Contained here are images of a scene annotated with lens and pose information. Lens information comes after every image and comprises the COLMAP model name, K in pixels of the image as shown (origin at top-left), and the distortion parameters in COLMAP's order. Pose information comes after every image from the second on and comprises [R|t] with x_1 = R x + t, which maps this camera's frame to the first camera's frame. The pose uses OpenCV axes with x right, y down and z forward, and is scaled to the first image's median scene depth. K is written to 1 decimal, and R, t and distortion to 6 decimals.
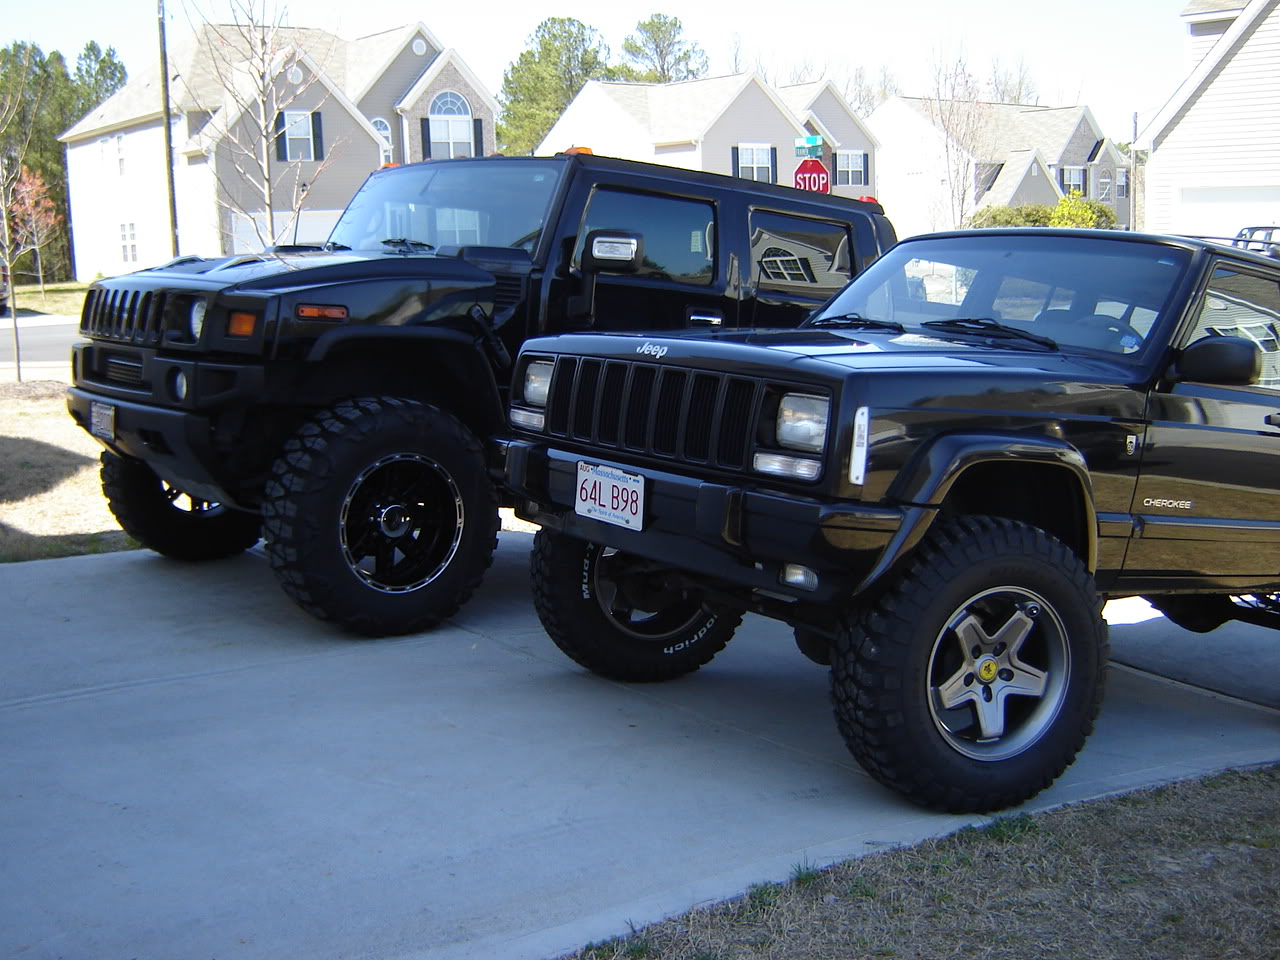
lens RADIAL K [[1448.1, 0, 628.6], [0, 1448.1, 482.9], [0, 0, 1]] dist [-0.128477, -0.012266]
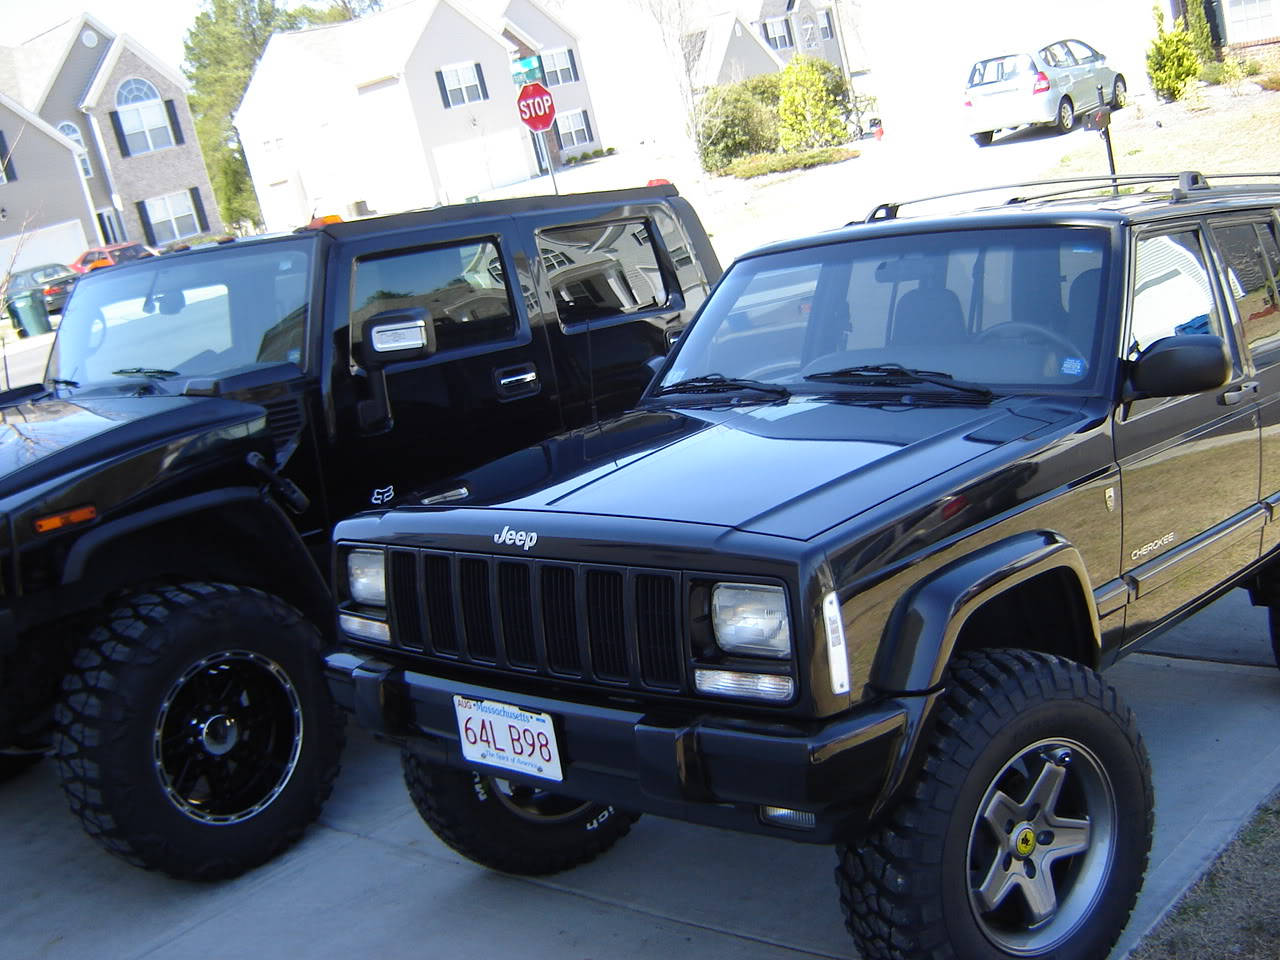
lens RADIAL K [[1448.1, 0, 628.6], [0, 1448.1, 482.9], [0, 0, 1]] dist [-0.128477, -0.012266]
pose [[0.961998, -0.234965, 0.139111, -0.019245], [0.225696, 0.970969, 0.079251, -0.125915], [-0.153693, -0.044842, 0.987101, 0.180650]]
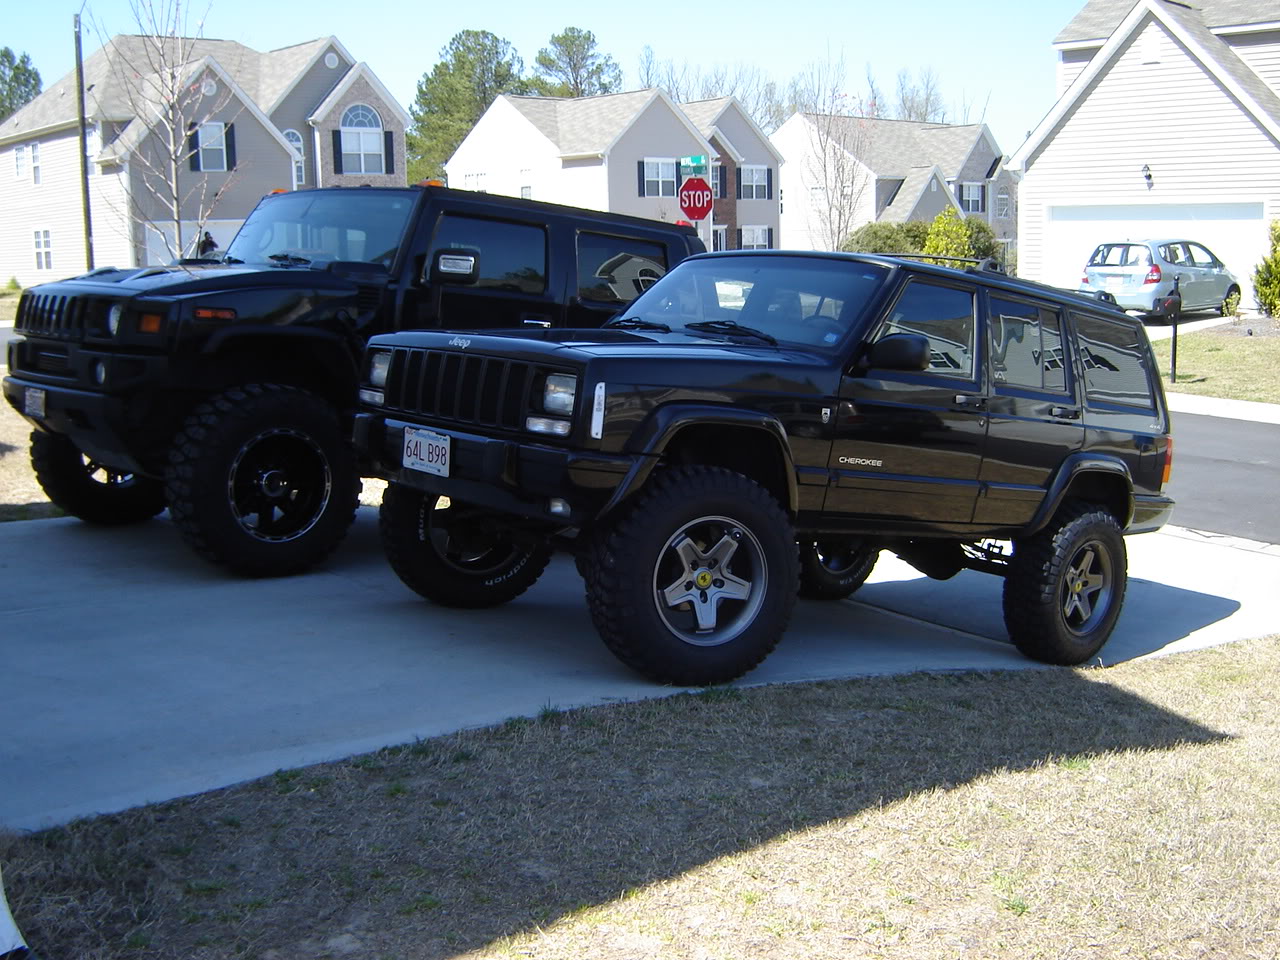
lens RADIAL K [[1446.0, 0, 640.0], [0, 1446.0, 480.0], [0, 0, 1]] dist [-0.126301, -0.018437]
pose [[0.997882, 0.000953, 0.065046, 0.072063], [-0.000381, 0.999961, -0.008802, 0.034697], [-0.065051, 0.008758, 0.997843, -0.250341]]
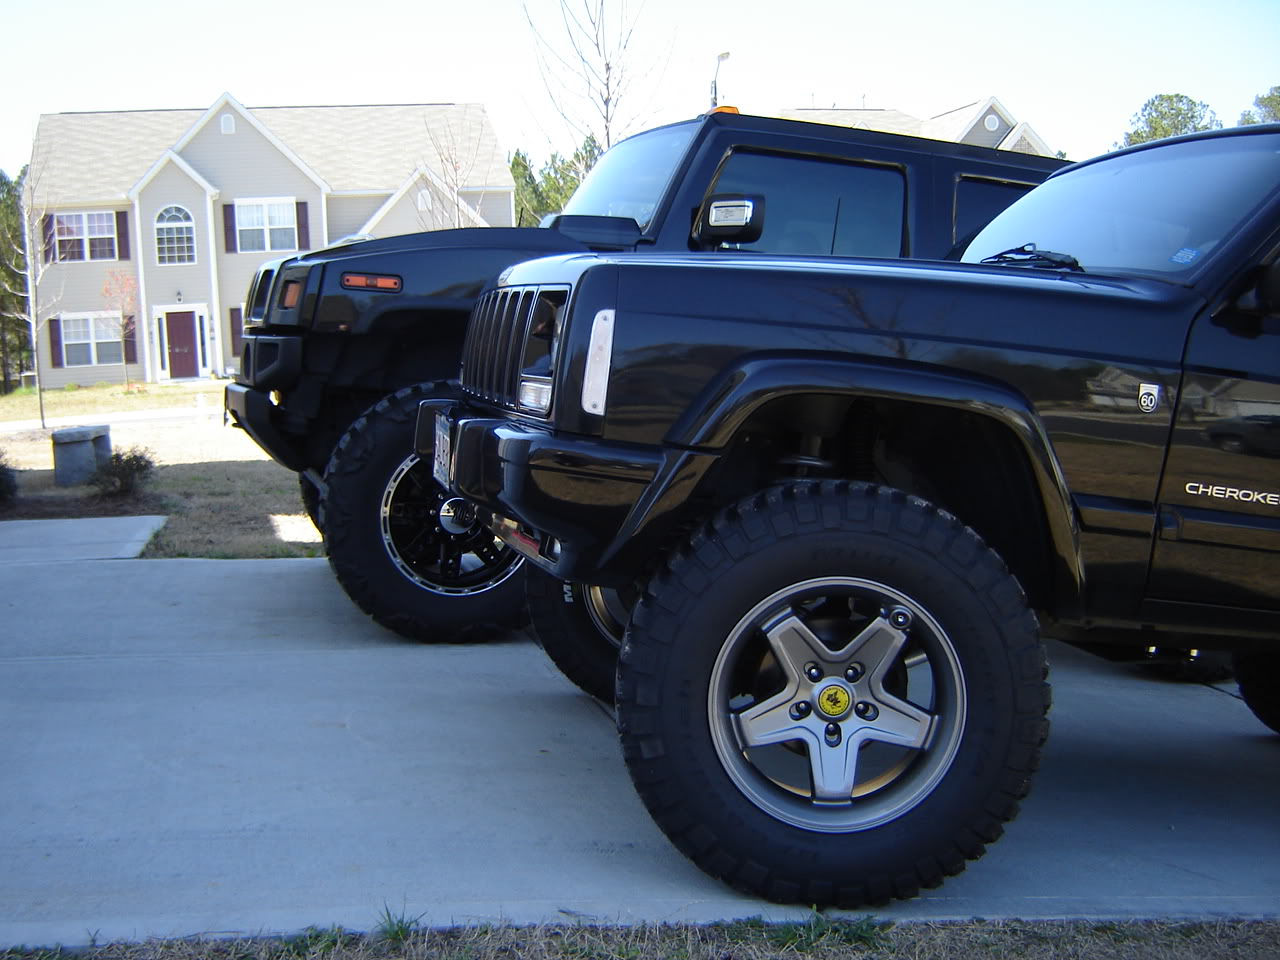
lens RADIAL K [[1448.1, 0, 628.6], [0, 1448.1, 482.9], [0, 0, 1]] dist [-0.128477, -0.012266]
pose [[0.911582, 0.030526, -0.409983, 0.312264], [-0.056397, 0.997097, -0.051157, 0.047283], [0.407231, 0.069756, 0.910657, 0.224687]]
